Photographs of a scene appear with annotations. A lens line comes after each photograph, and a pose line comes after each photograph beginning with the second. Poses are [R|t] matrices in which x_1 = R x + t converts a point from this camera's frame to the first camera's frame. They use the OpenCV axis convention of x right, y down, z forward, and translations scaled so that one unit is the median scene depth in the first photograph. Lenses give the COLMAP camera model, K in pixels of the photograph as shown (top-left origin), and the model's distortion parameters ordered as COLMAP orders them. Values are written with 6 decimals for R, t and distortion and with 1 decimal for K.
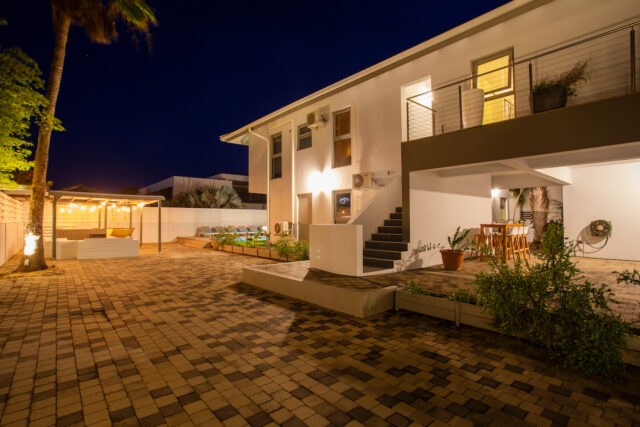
lens RADIAL K [[304.6, 0, 320.0], [0, 304.6, 213.5], [0, 0, 1]] dist [-0.019543, -0.000327]
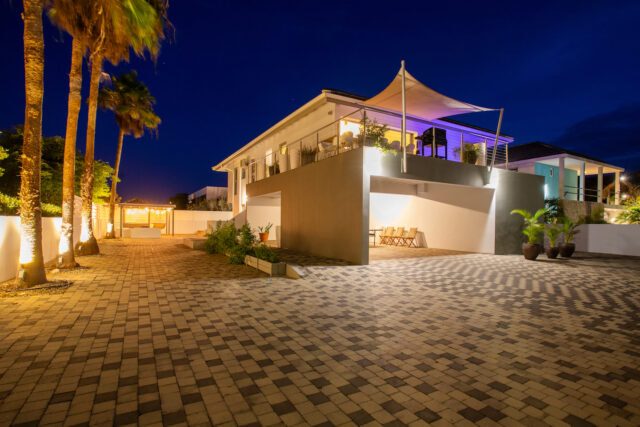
lens RADIAL K [[311.0, 0, 322.6], [0, 311.0, 217.5], [0, 0, 1]] dist [-0.029155, 0.000092]
pose [[0.984000, 0.003199, -0.178137, 0.701379], [-0.001166, 0.999933, 0.011513, -0.005749], [0.178162, -0.011121, 0.983938, -0.679397]]
